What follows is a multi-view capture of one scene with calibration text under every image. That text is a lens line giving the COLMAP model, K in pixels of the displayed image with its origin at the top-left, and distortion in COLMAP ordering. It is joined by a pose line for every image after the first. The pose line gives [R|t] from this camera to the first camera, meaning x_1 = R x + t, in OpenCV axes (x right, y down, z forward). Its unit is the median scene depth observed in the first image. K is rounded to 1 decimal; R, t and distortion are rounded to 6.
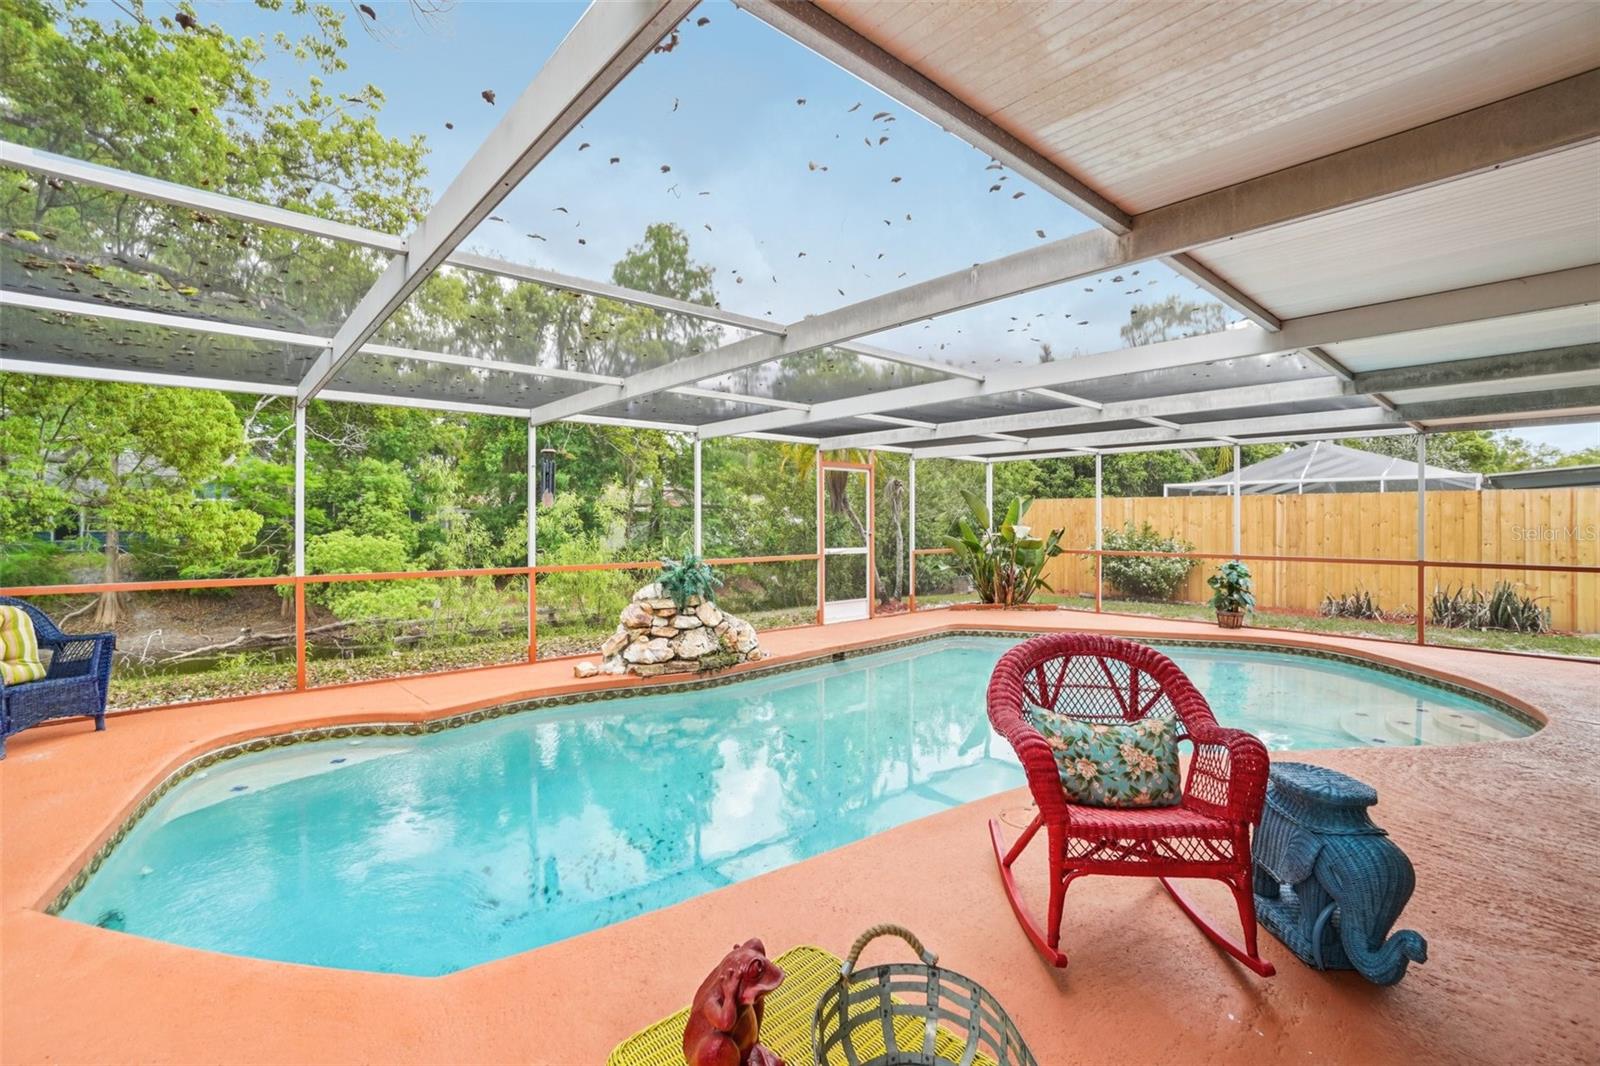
lens RADIAL K [[711.6, 0, 802.2], [0, 711.6, 524.2], [0, 0, 1]] dist [-0.040729, 0.006277]
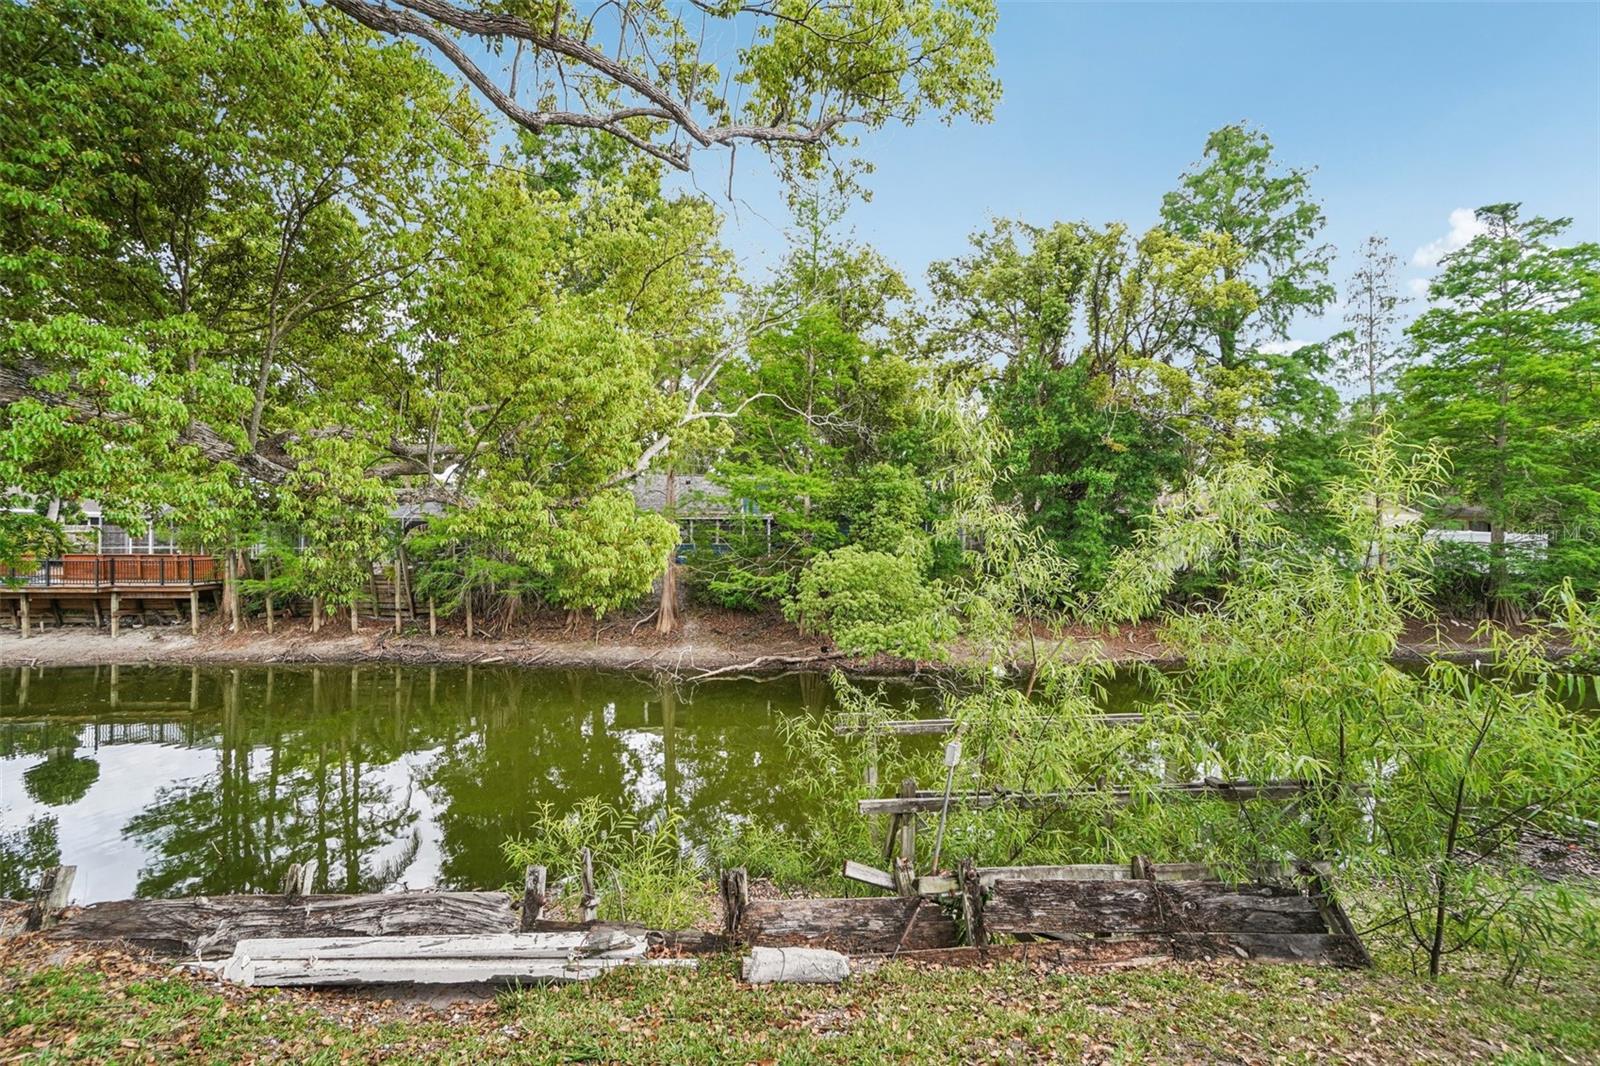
lens RADIAL K [[711.6, 0, 791.7], [0, 711.6, 527.8], [0, 0, 1]] dist [-0.040729, 0.006277]
pose [[0.763294, -0.009880, -0.645975, -0.149219], [0.000910, 0.999898, -0.014218, -0.000684], [0.646050, 0.010265, 0.763226, 0.287039]]
